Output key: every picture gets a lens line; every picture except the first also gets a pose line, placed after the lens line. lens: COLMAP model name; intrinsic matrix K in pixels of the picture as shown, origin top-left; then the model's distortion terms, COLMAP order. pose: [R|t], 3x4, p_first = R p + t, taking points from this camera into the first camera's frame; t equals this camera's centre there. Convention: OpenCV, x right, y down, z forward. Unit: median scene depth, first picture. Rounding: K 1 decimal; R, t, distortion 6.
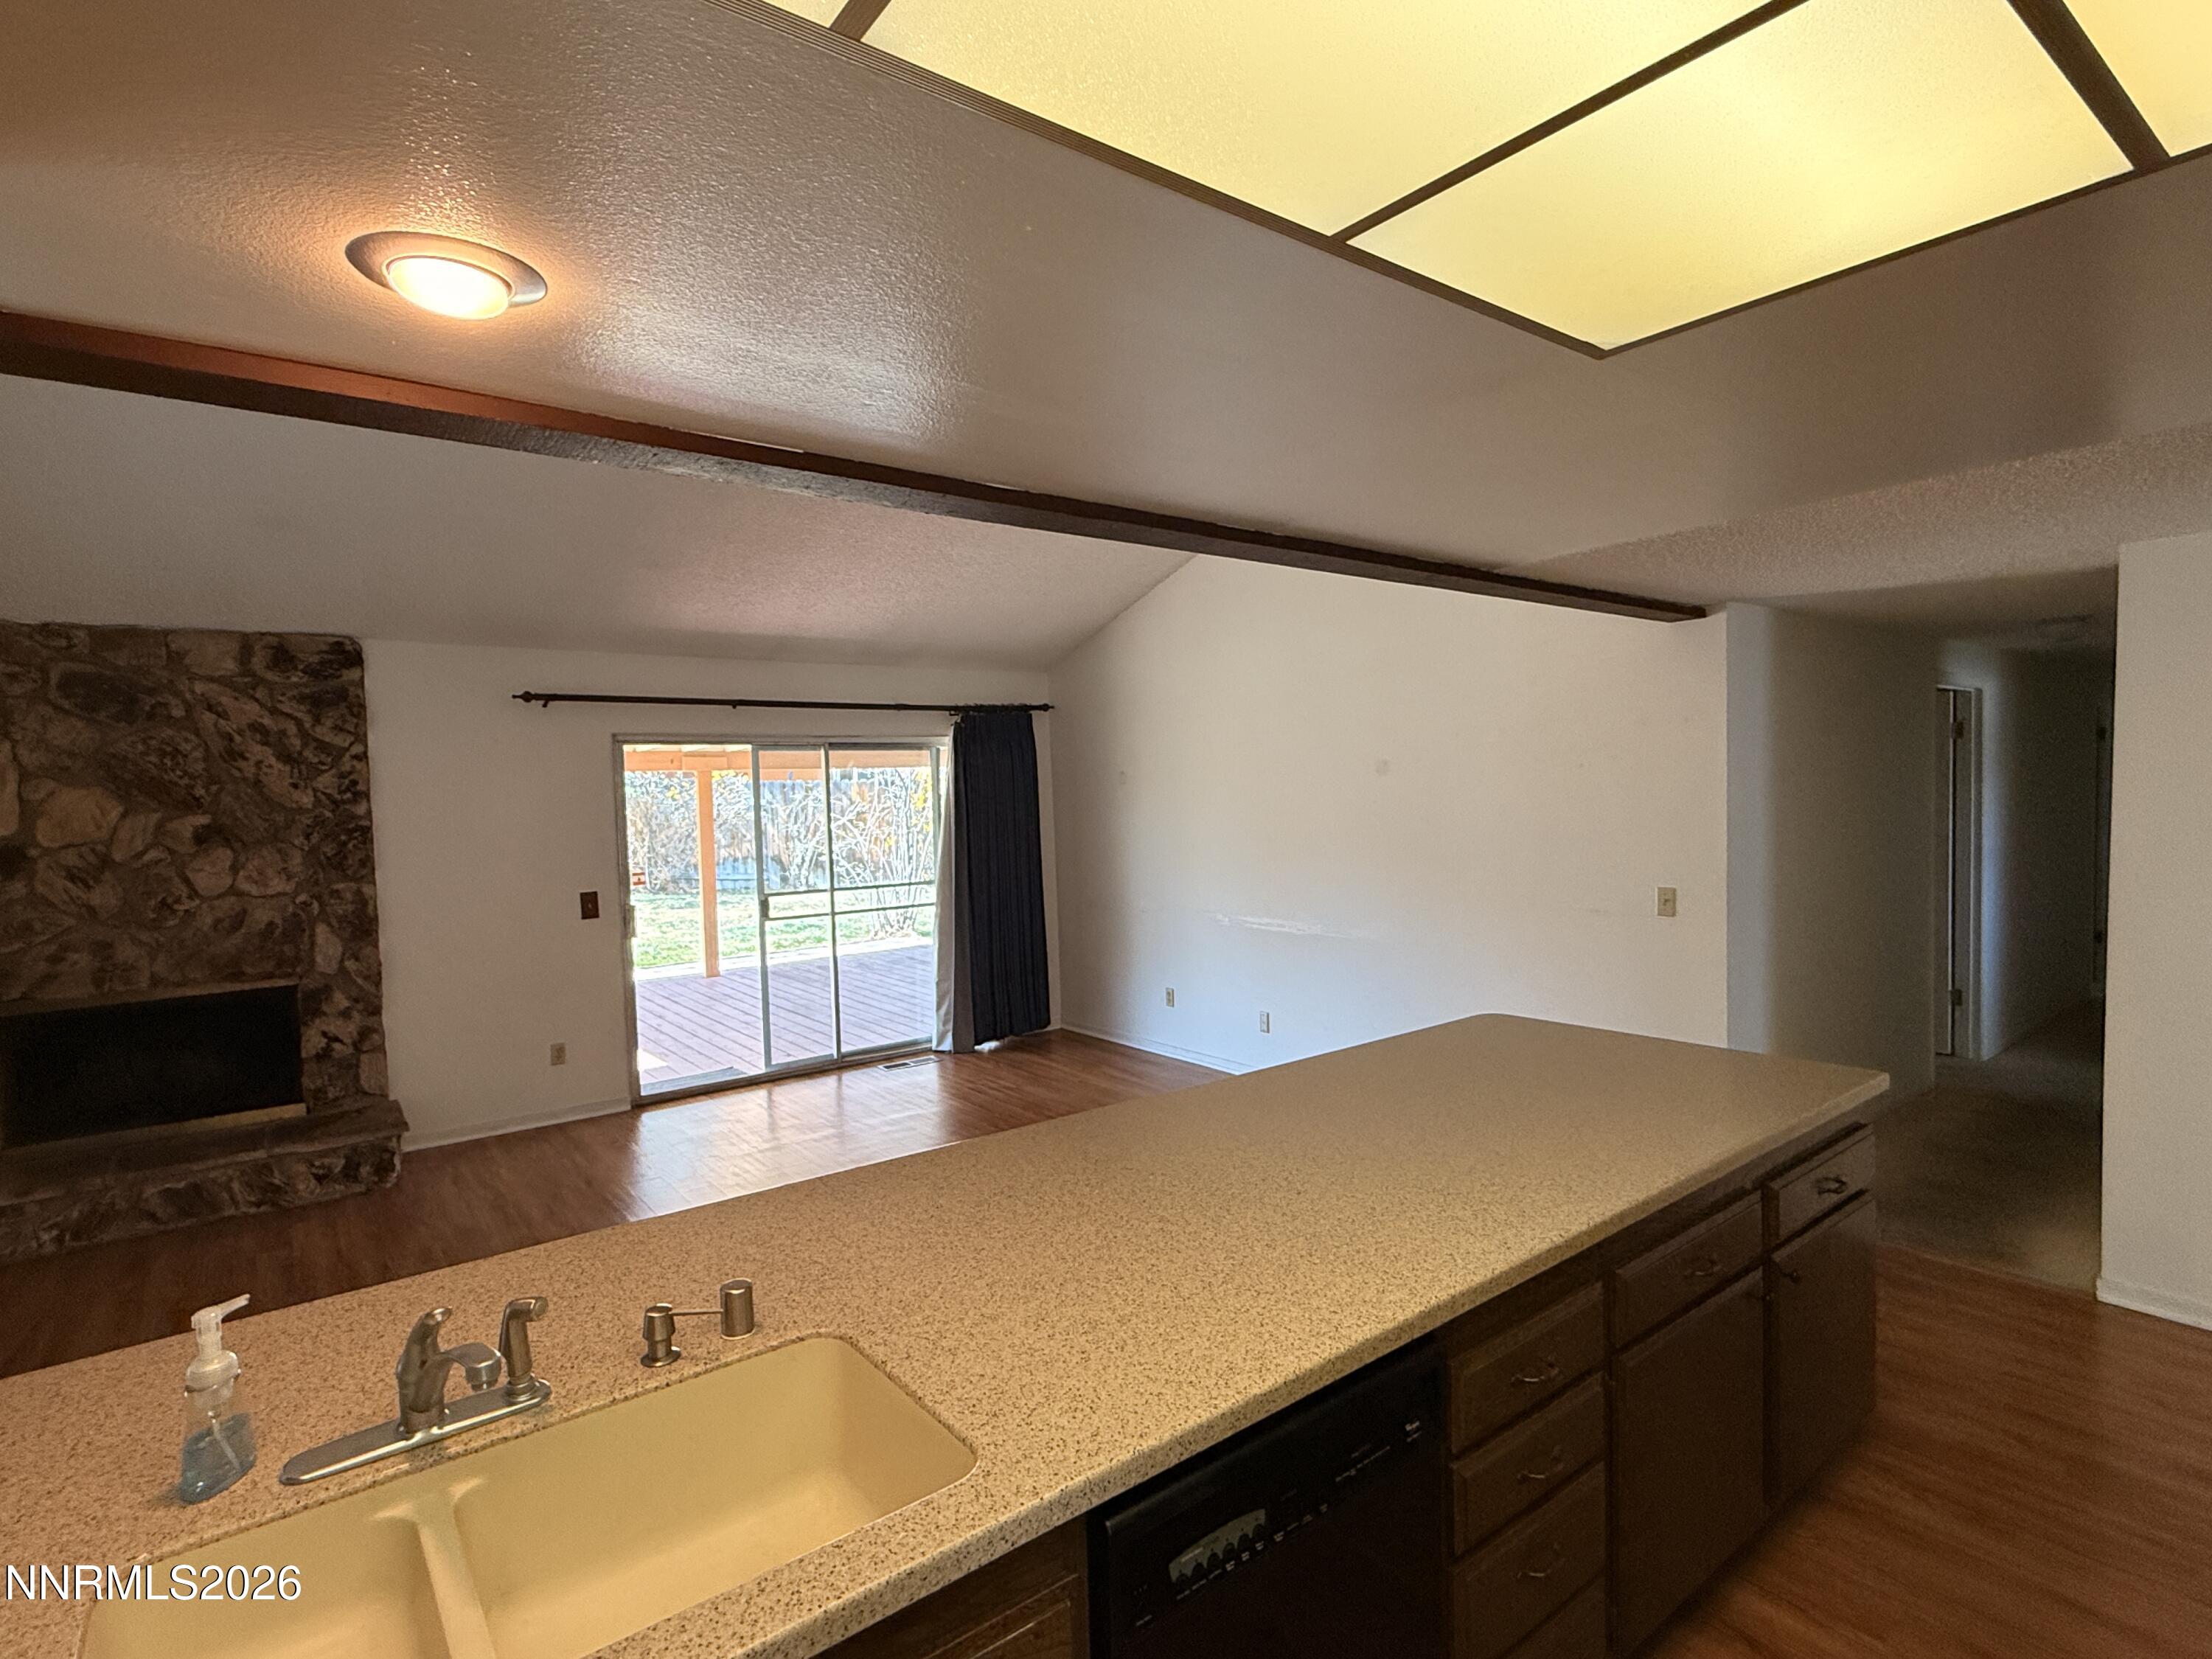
lens RADIAL K [[1110.7, 0, 1100.9], [0, 1110.7, 832.2], [0, 0, 1]] dist [-0.001521, 0.000188]
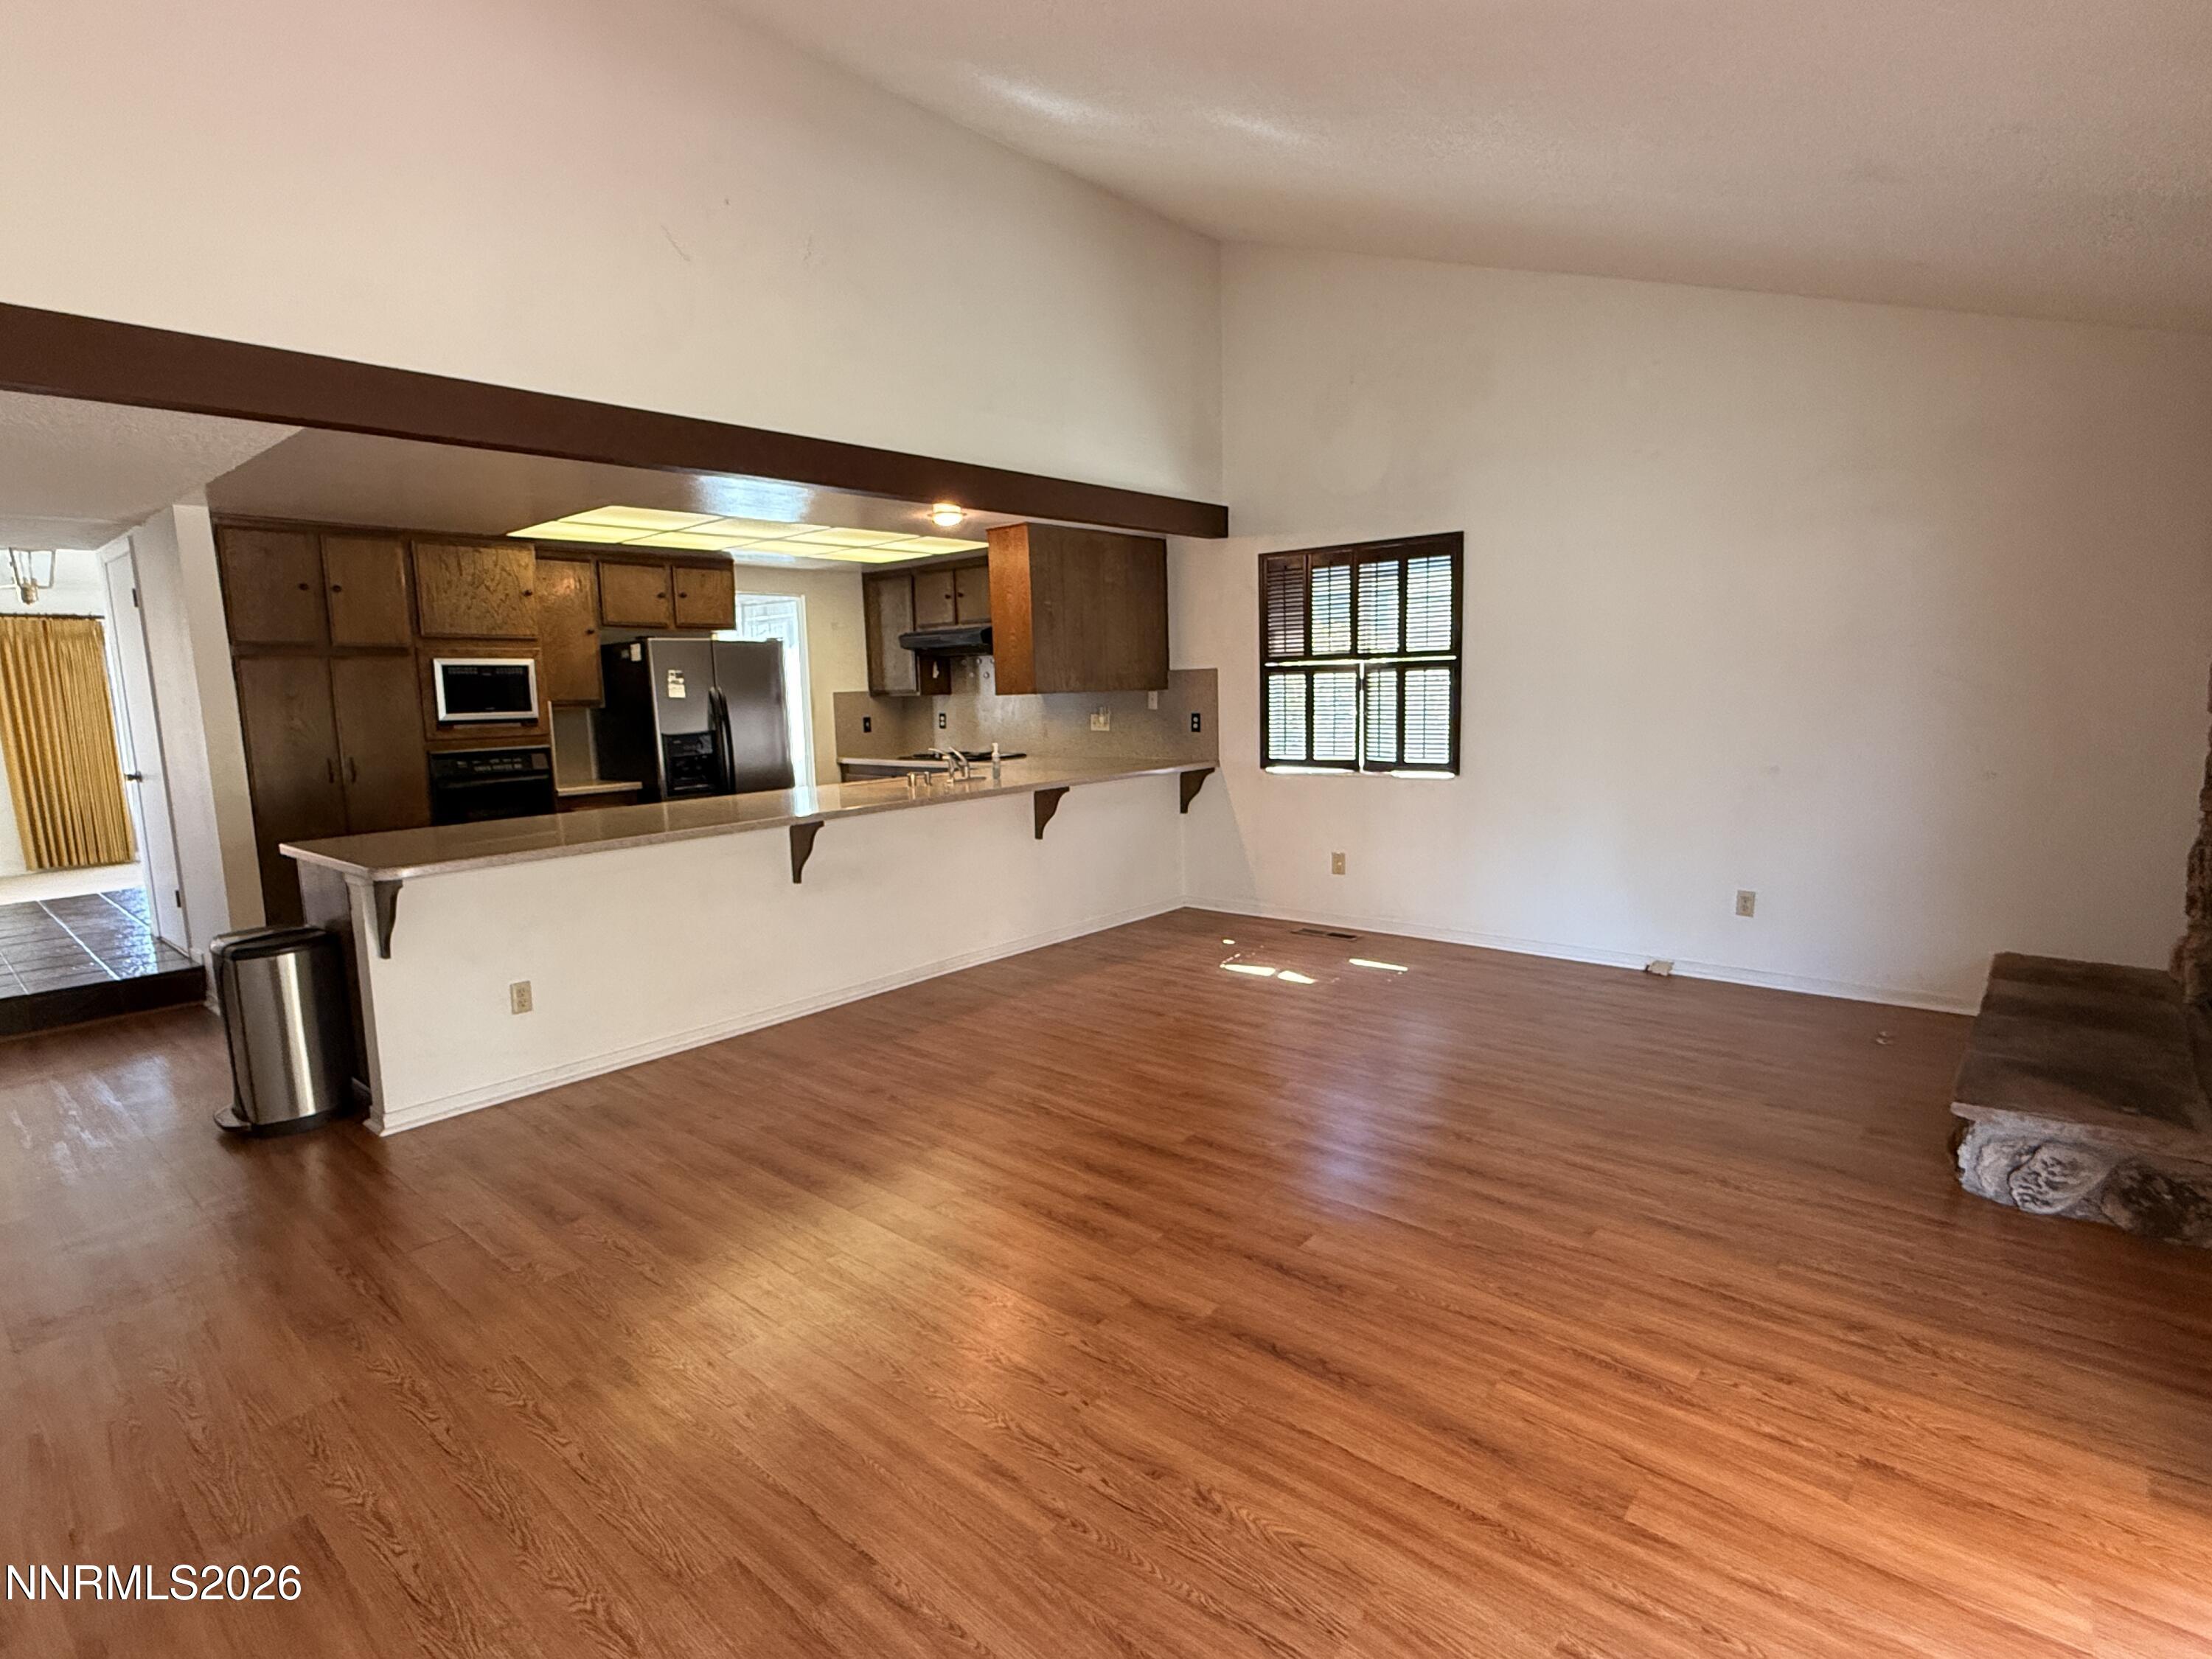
lens RADIAL K [[1110.7, 0, 1100.3], [0, 1110.7, 836.8], [0, 0, 1]] dist [-0.001521, 0.000188]
pose [[-0.979484, 0.083660, -0.183334, -0.066216], [0.049529, 0.981790, 0.183402, -0.012070], [0.195339, 0.170559, -0.965791, 1.420250]]
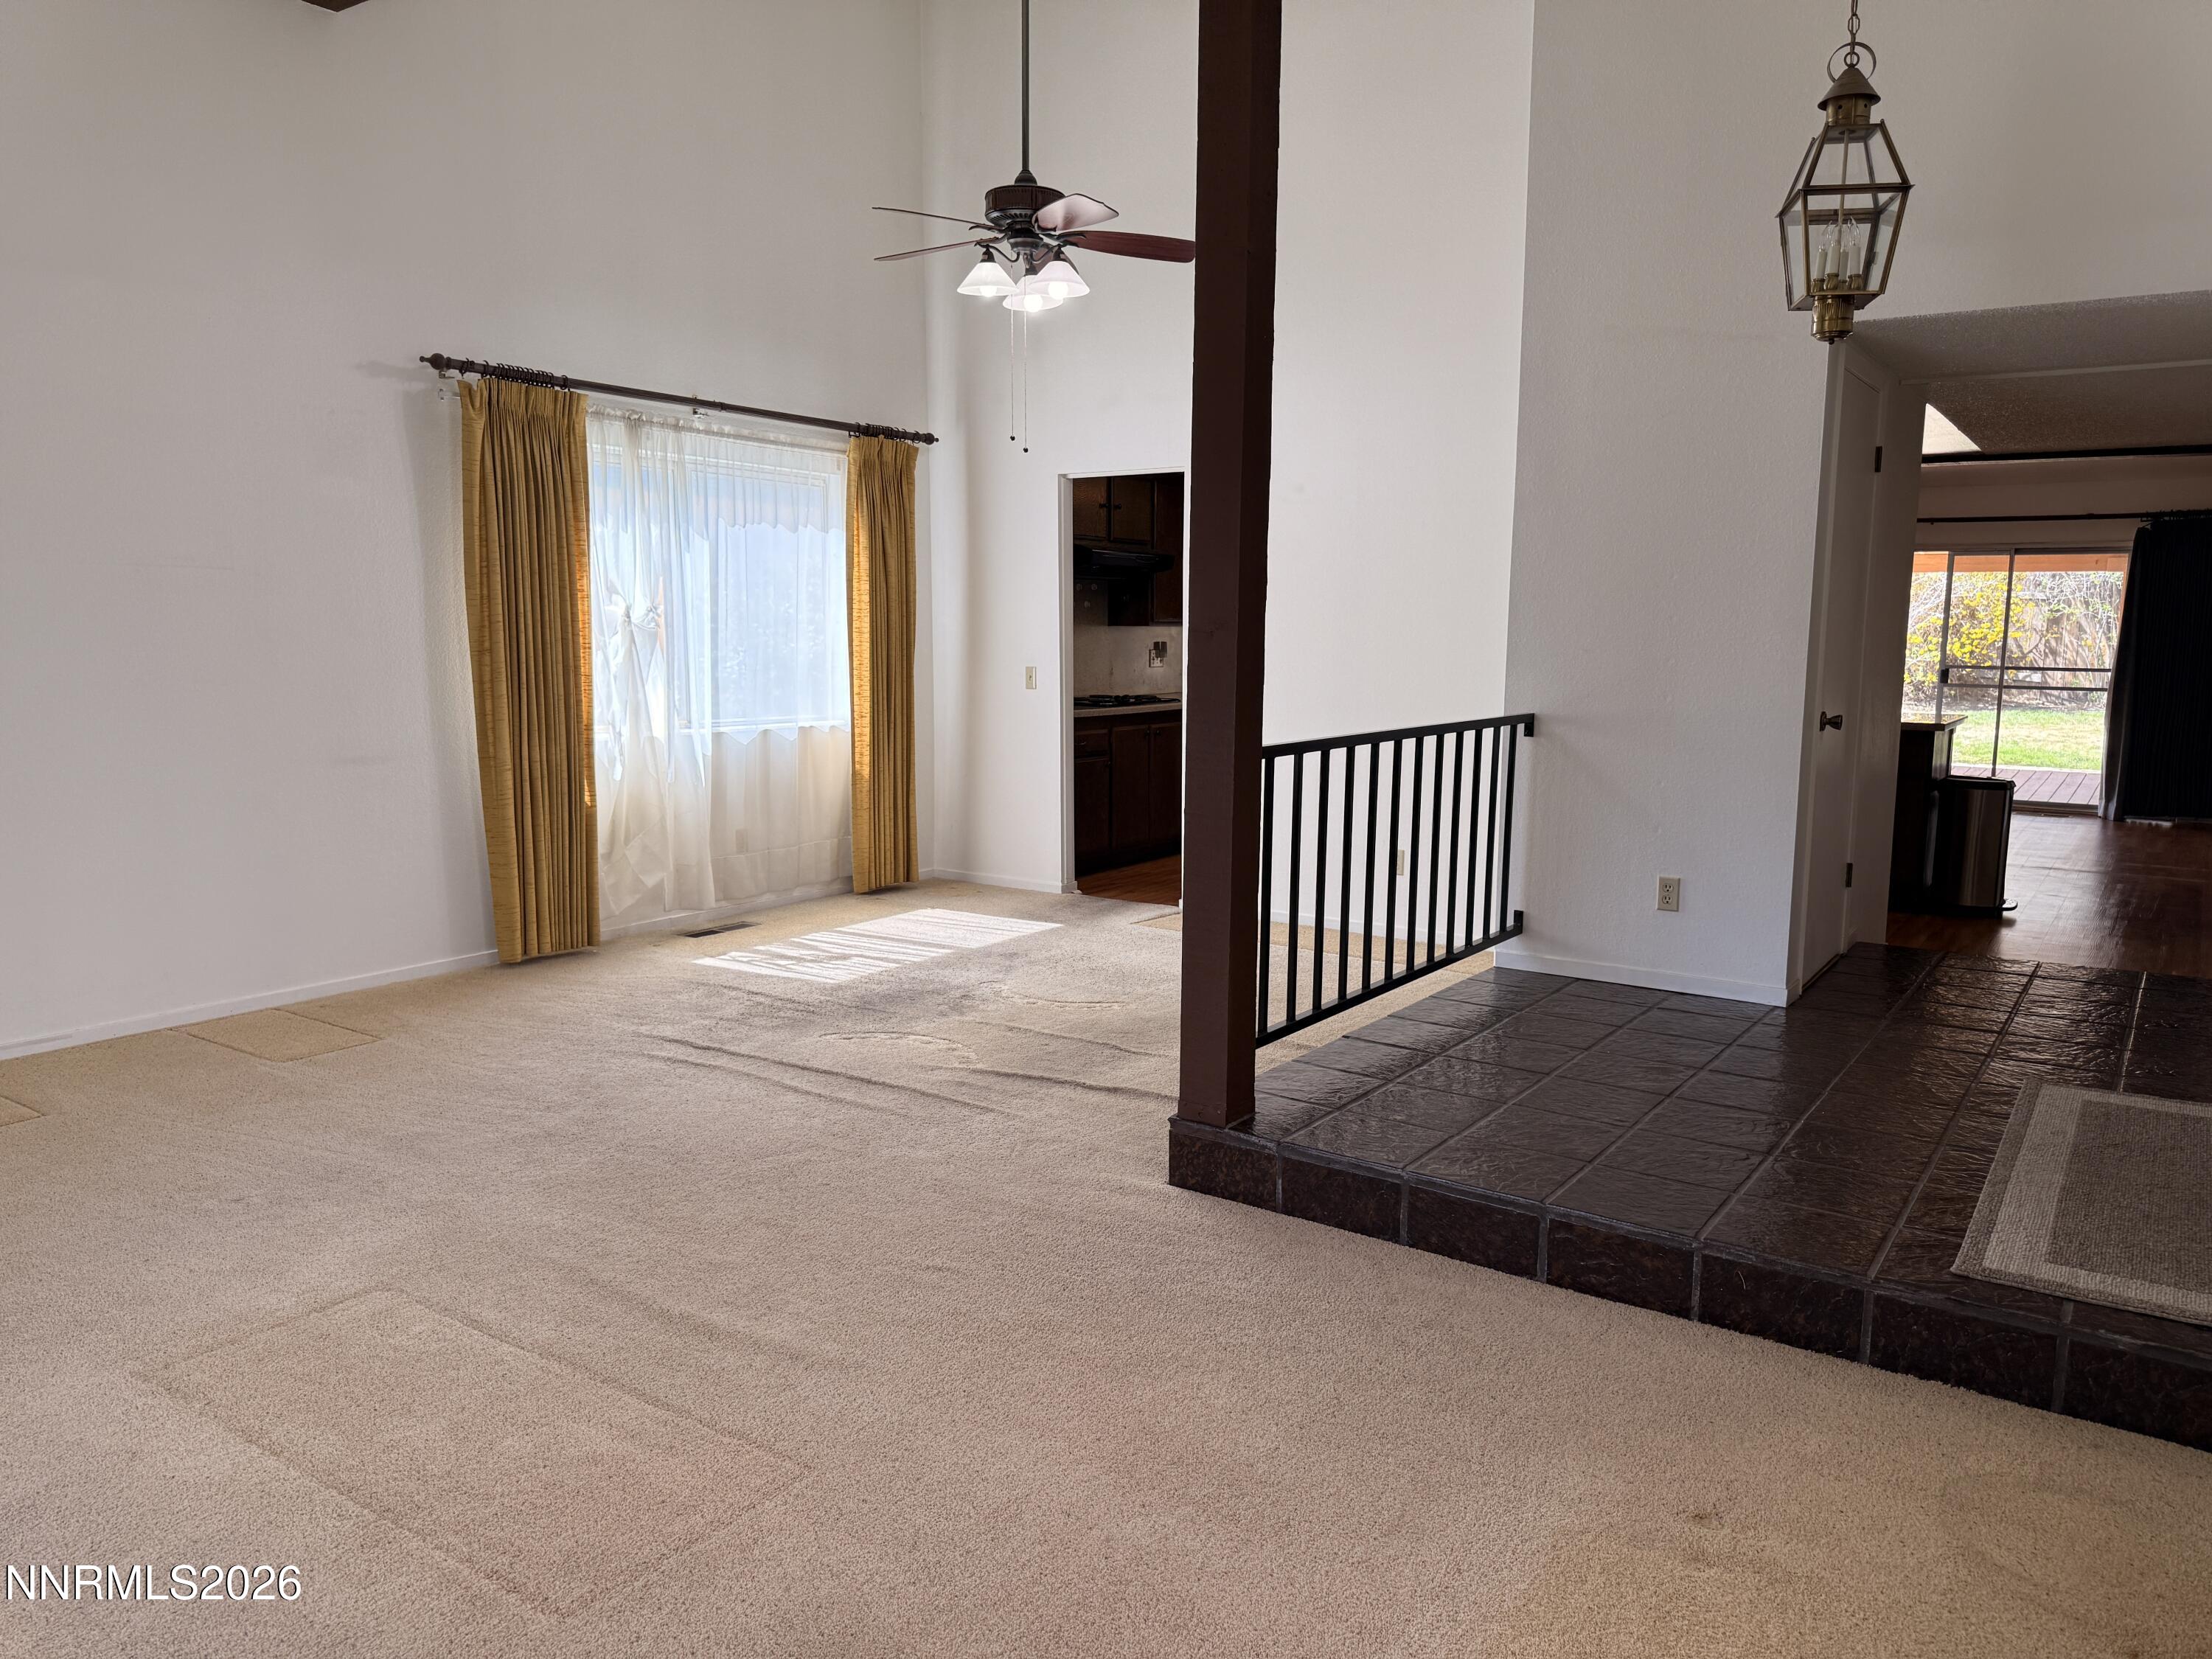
lens RADIAL K [[1547.8, 0, 1105.2], [0, 1547.8, 834.0], [0, 0, 1]] dist [0.000438, -0.000433]
pose [[0.298036, 0.158888, -0.941238, 1.521902], [-0.052912, 0.987283, 0.149907, 0.039525], [0.953087, 0.005125, 0.302653, -0.671271]]
